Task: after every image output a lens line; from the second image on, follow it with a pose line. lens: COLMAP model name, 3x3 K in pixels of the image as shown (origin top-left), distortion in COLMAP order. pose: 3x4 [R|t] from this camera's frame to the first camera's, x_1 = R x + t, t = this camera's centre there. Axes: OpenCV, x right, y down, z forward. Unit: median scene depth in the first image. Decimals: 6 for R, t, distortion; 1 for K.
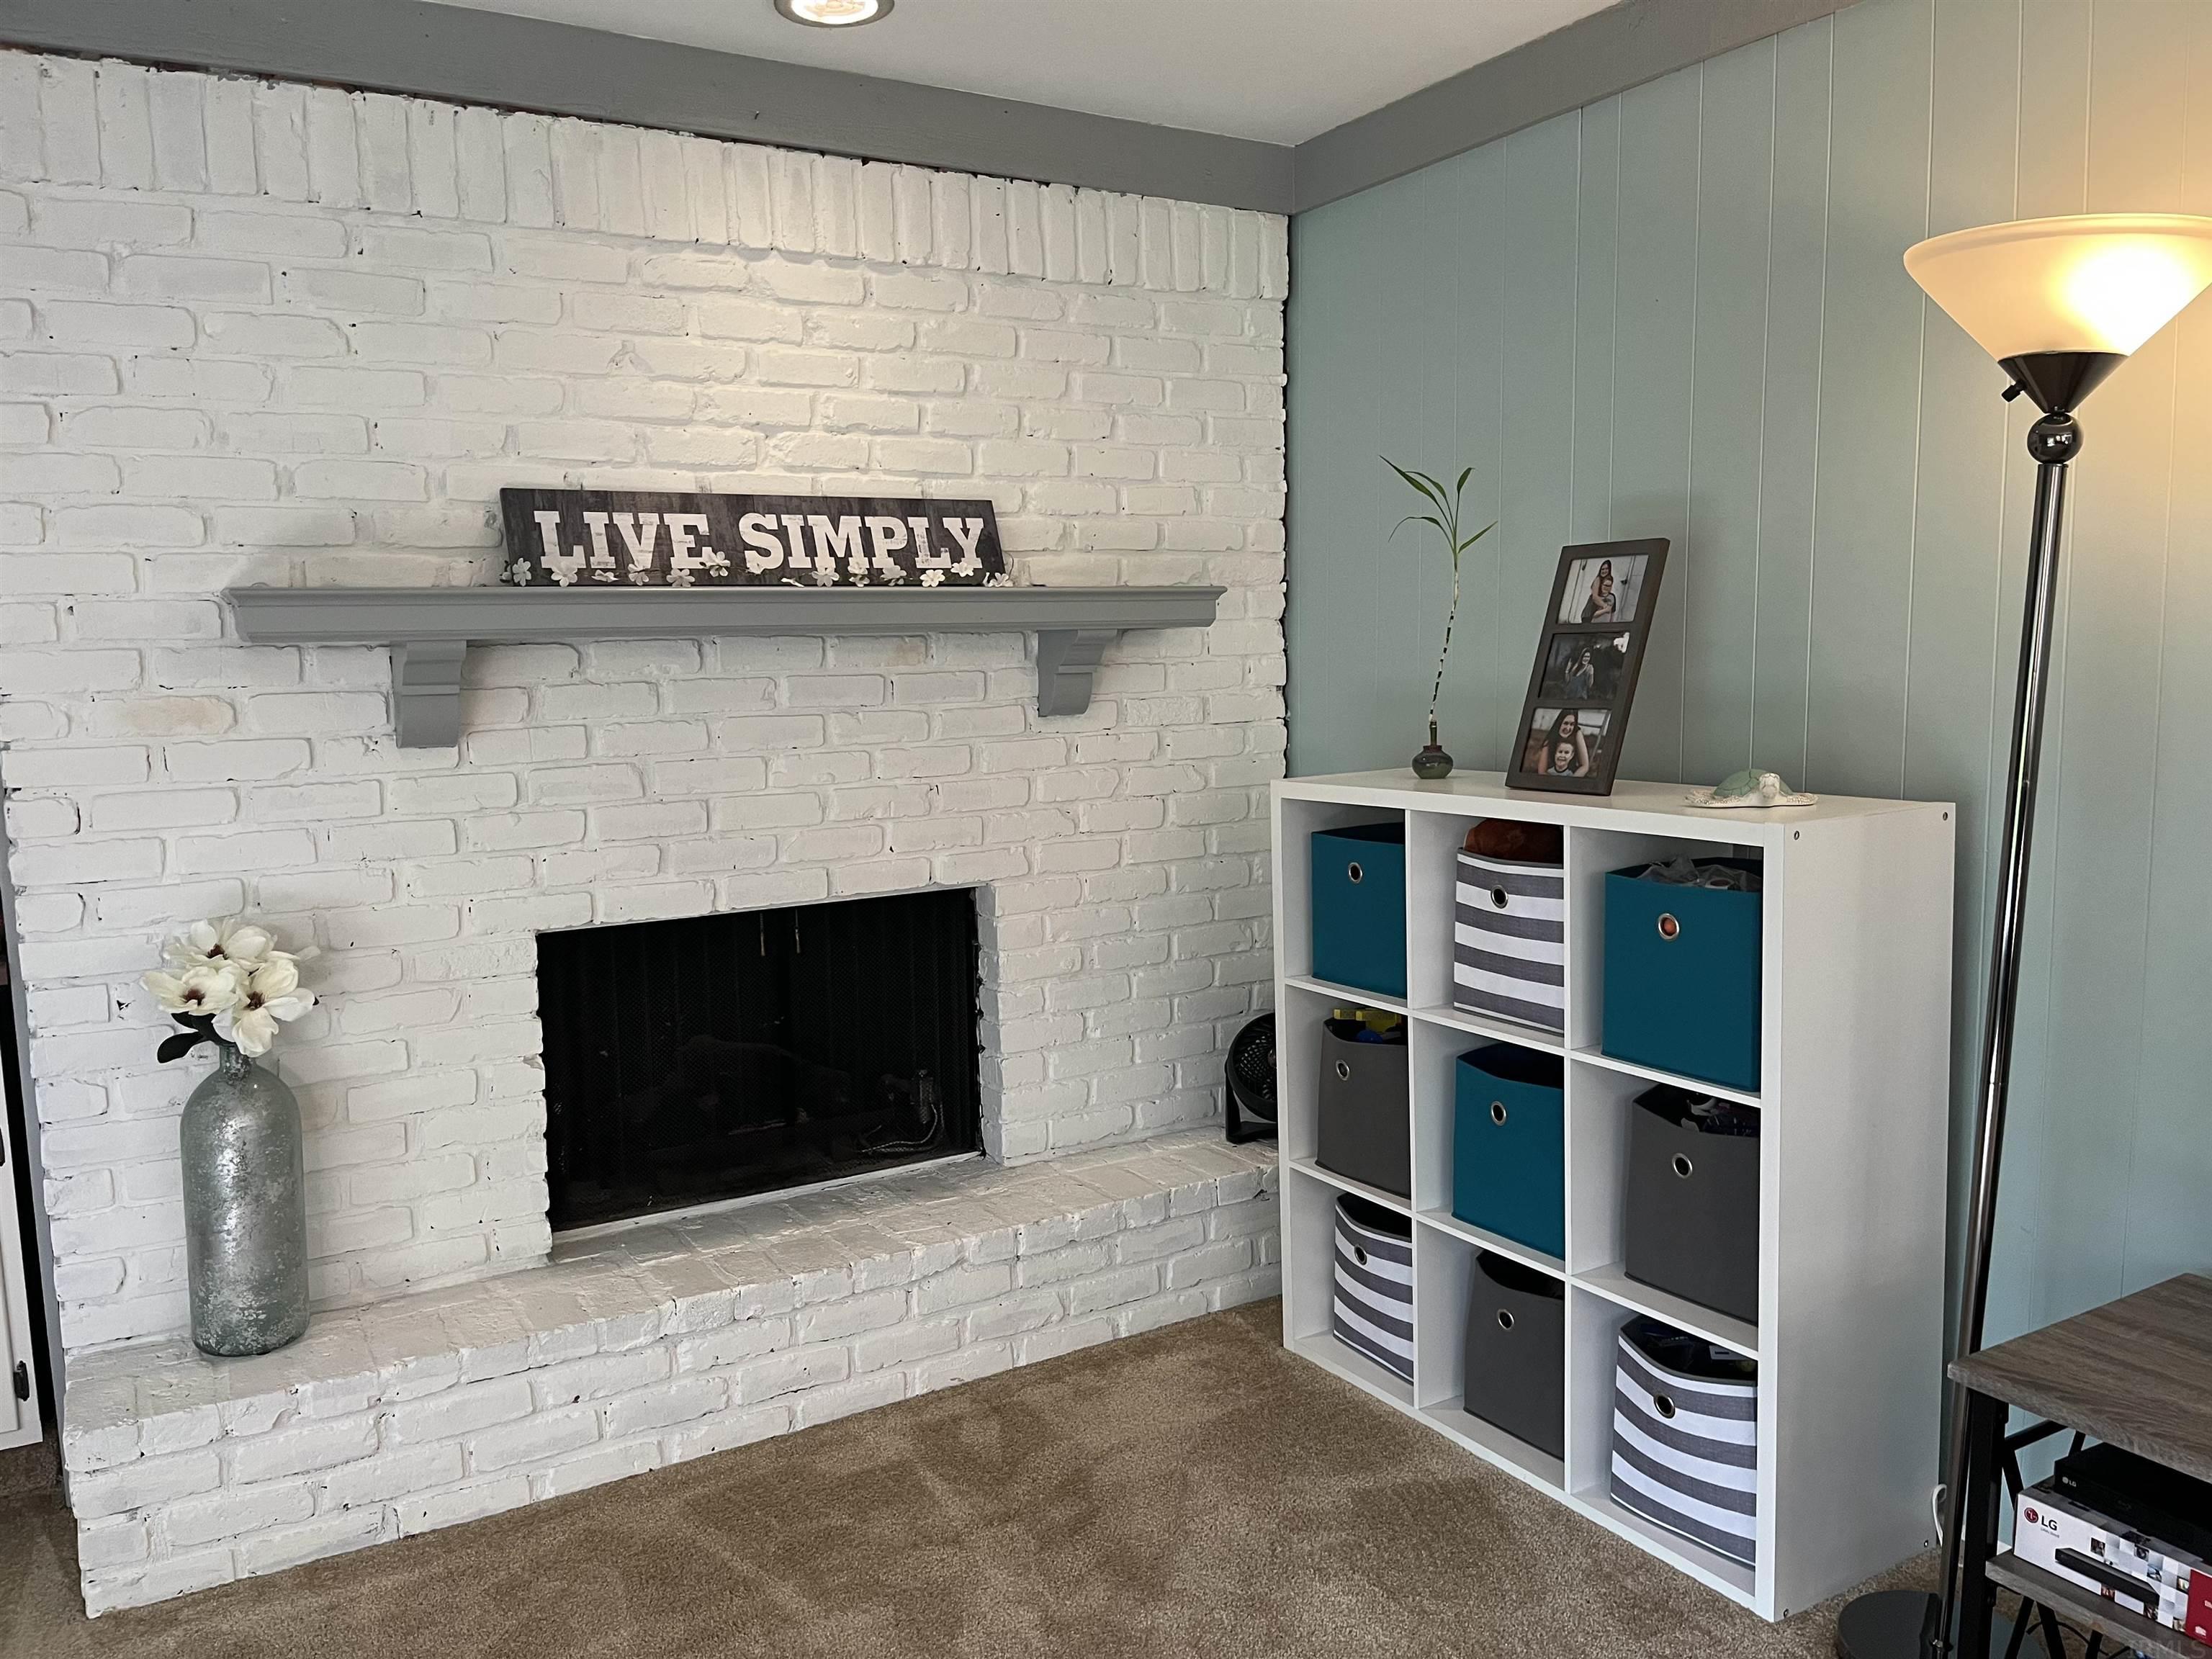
lens RADIAL K [[1678.4, 0, 1104.1], [0, 1678.4, 839.3], [0, 0, 1]] dist [0.073049, -0.101834]
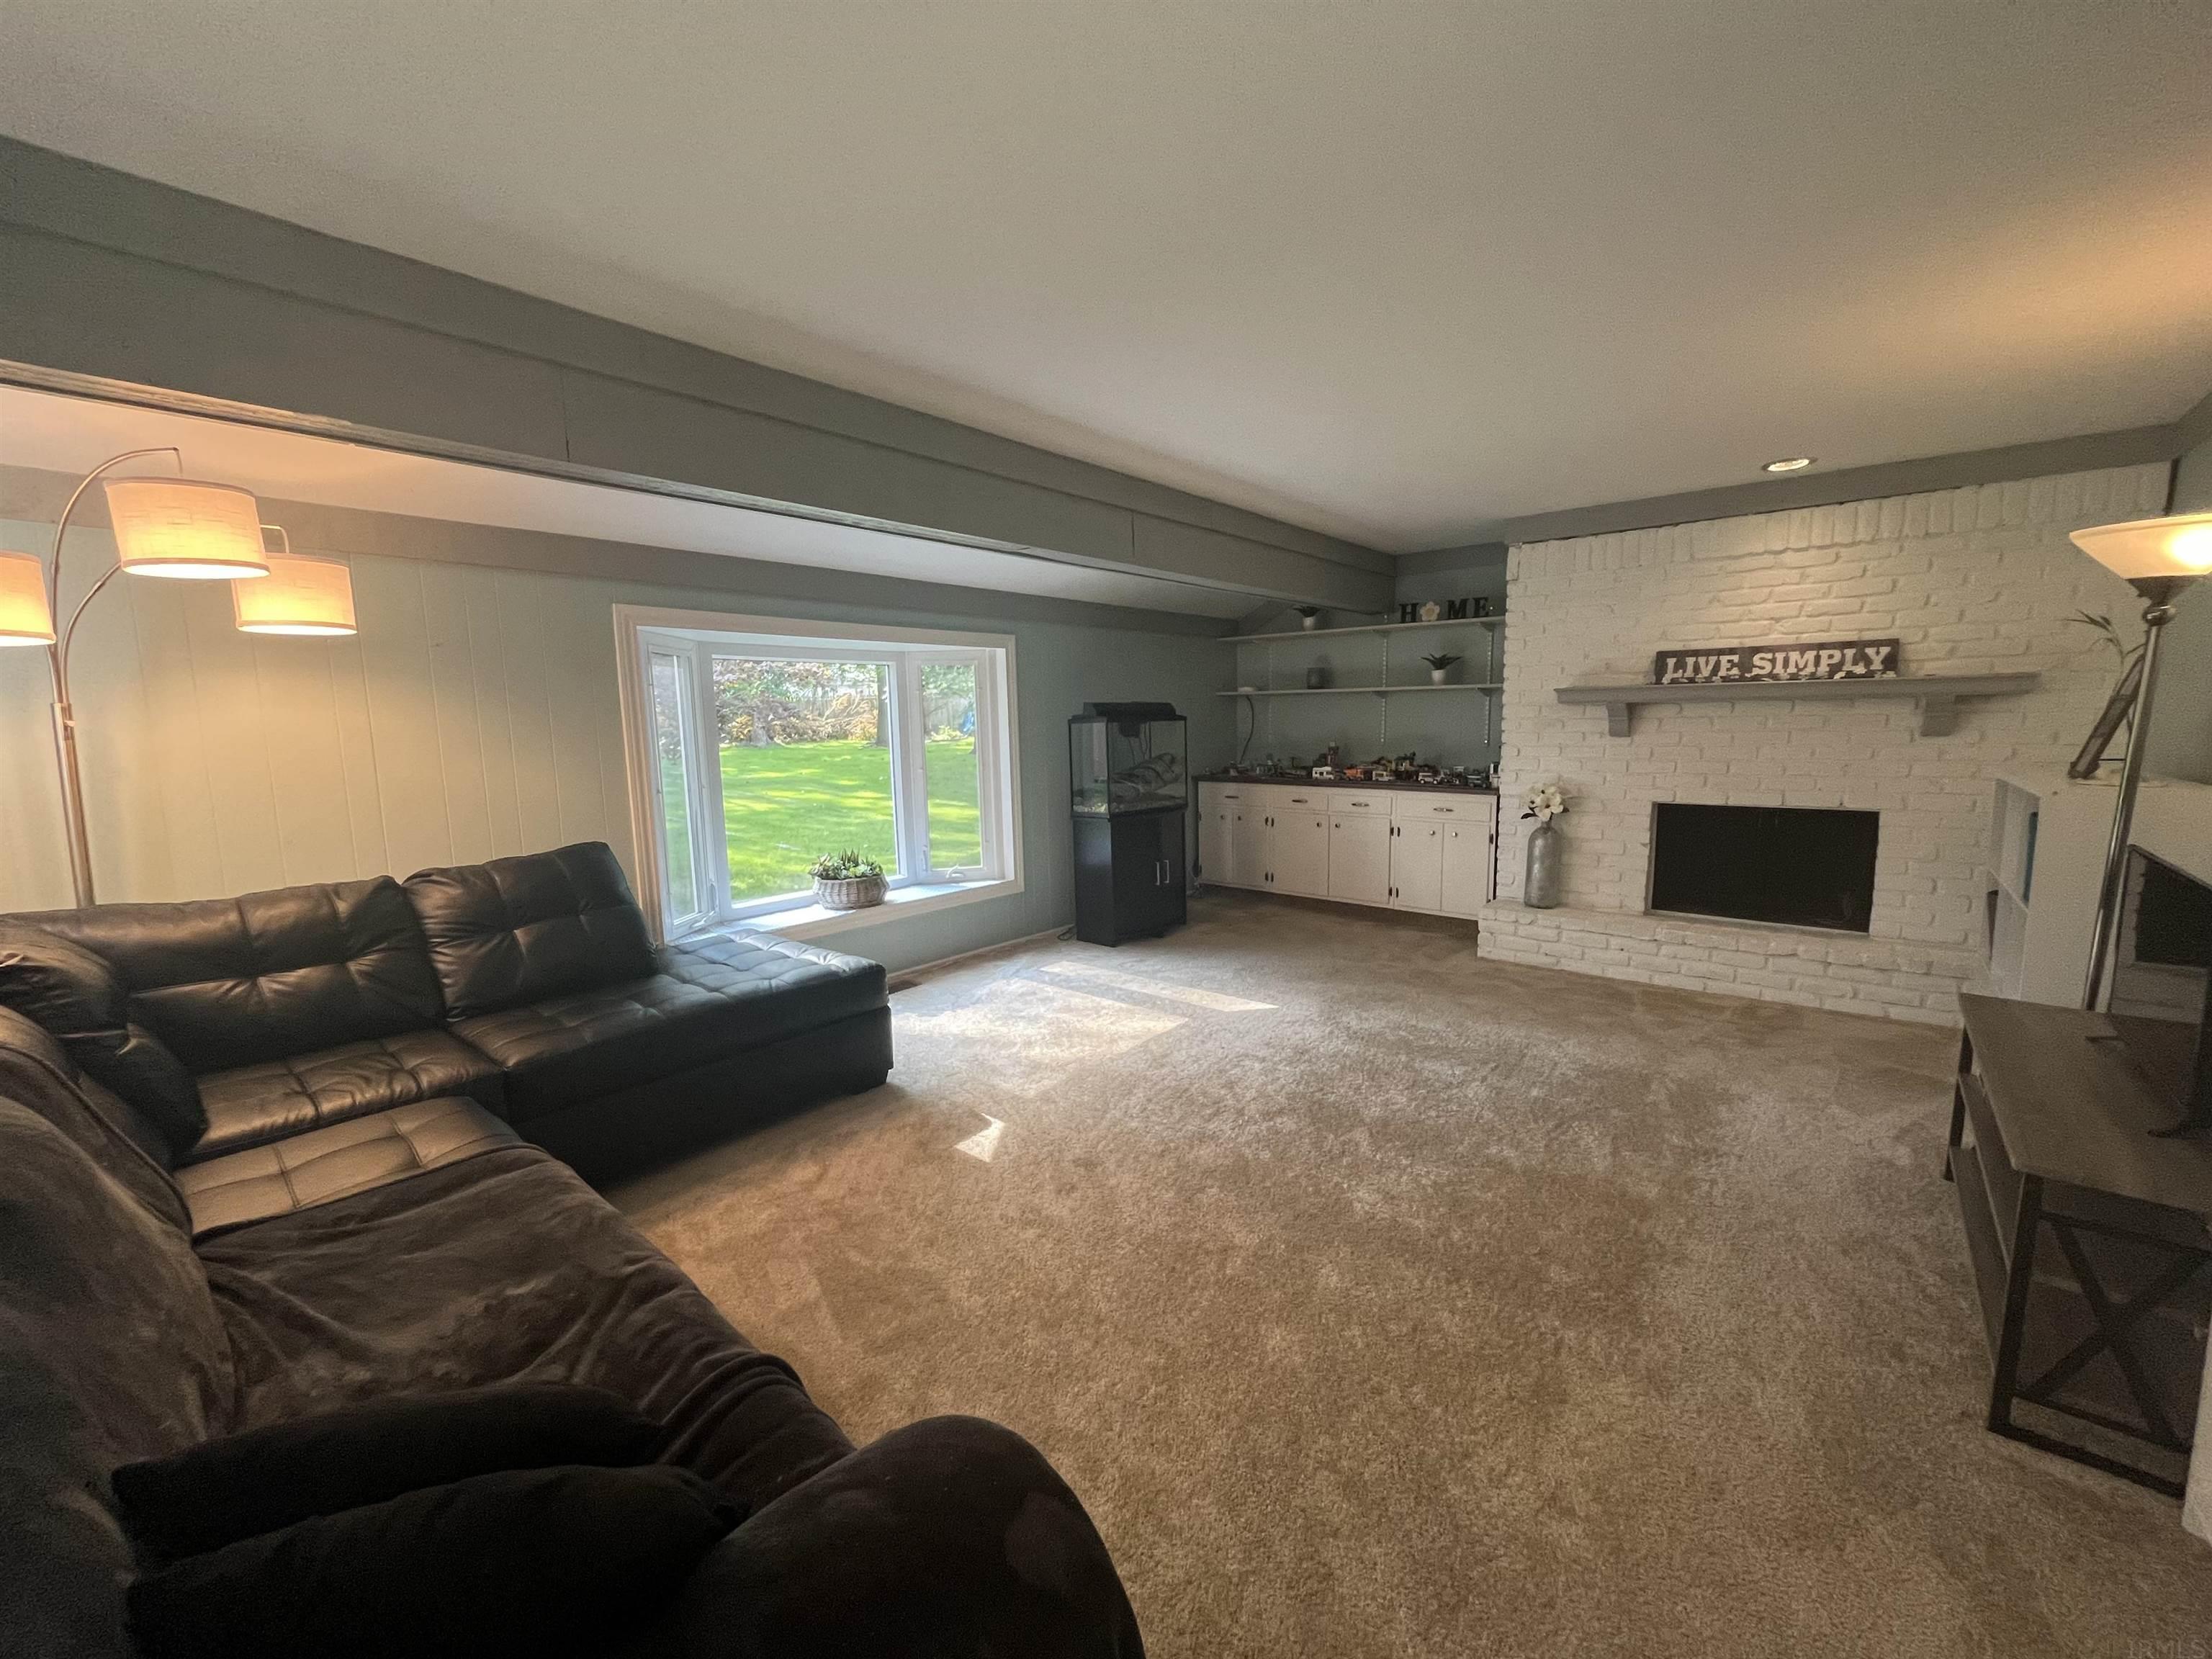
lens RADIAL K [[898.6, 0, 1103.7], [0, 898.6, 832.8], [0, 0, 1]] dist [-0.002461, -0.000454]
pose [[0.326760, 0.136873, -0.935144, 0.807741], [-0.099967, 0.988912, 0.109813, 0.031319], [0.939806, 0.057601, 0.336820, -0.413680]]
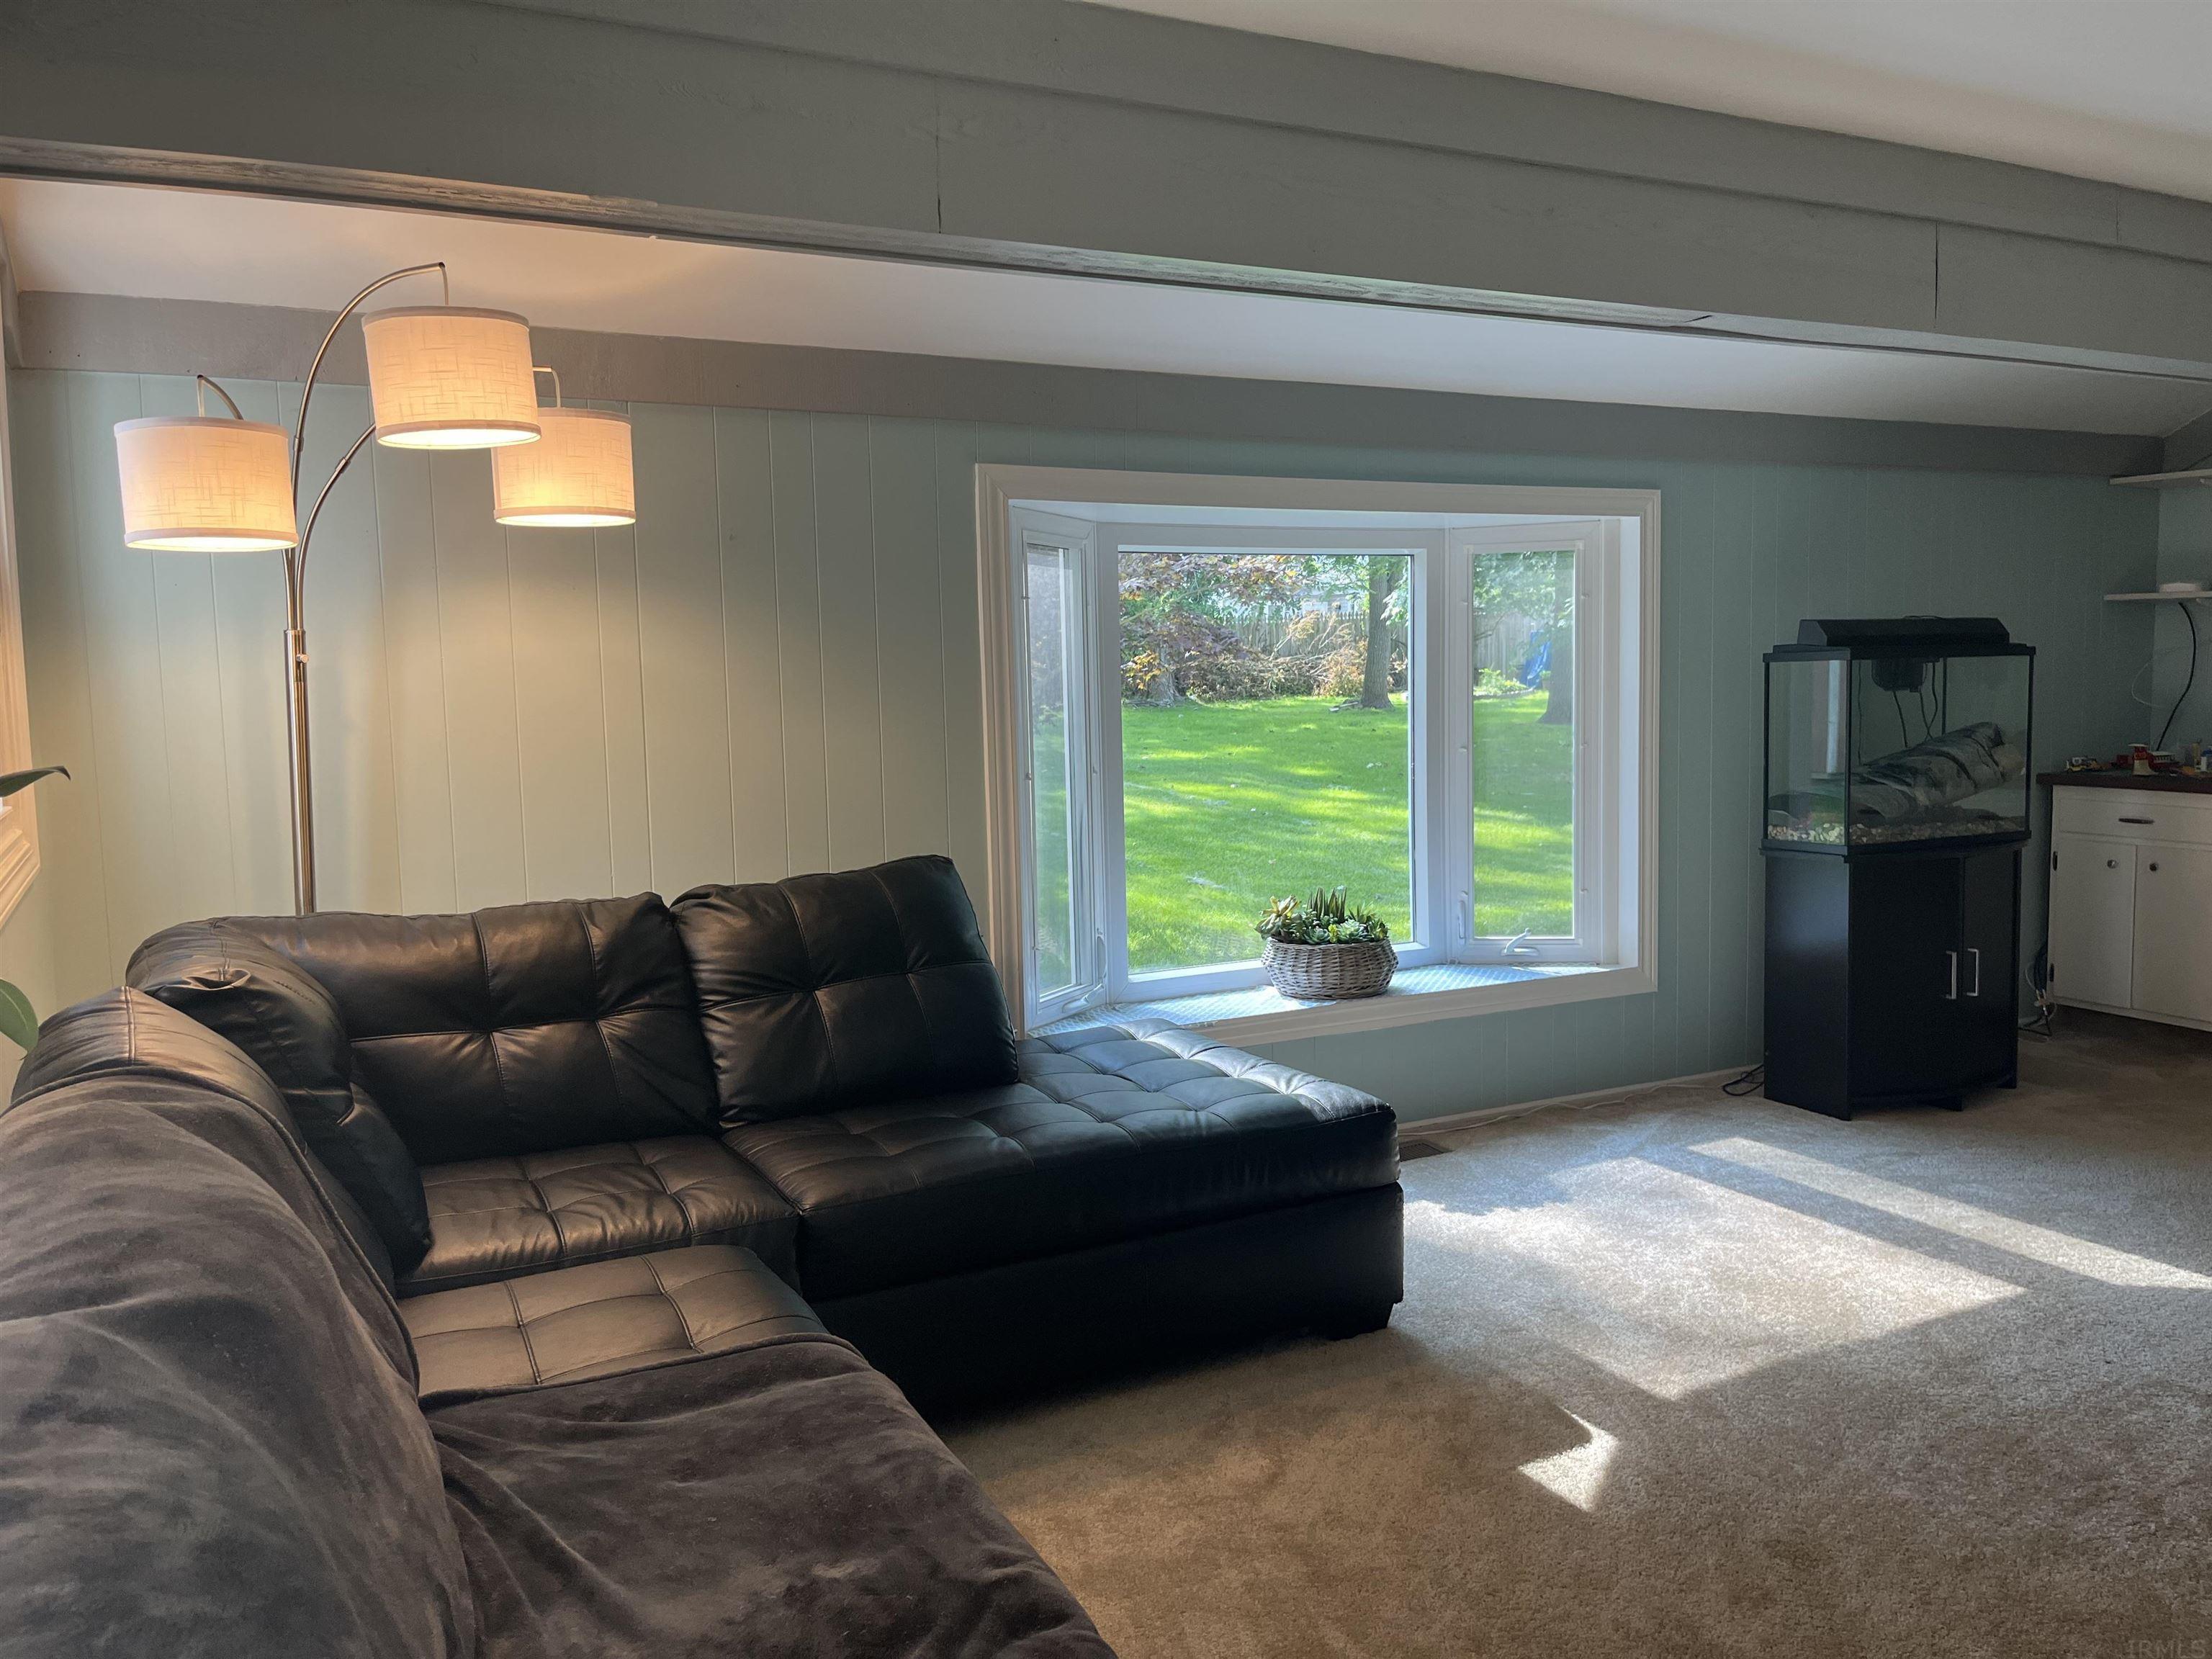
lens RADIAL K [[1678.4, 0, 1104.1], [0, 1678.4, 839.3], [0, 0, 1]] dist [0.073049, -0.101834]
pose [[-0.058025, 0.124885, -0.990473, 0.809955], [-0.097060, 0.986739, 0.130100, 0.038349], [0.993586, 0.103684, -0.045134, -0.448593]]
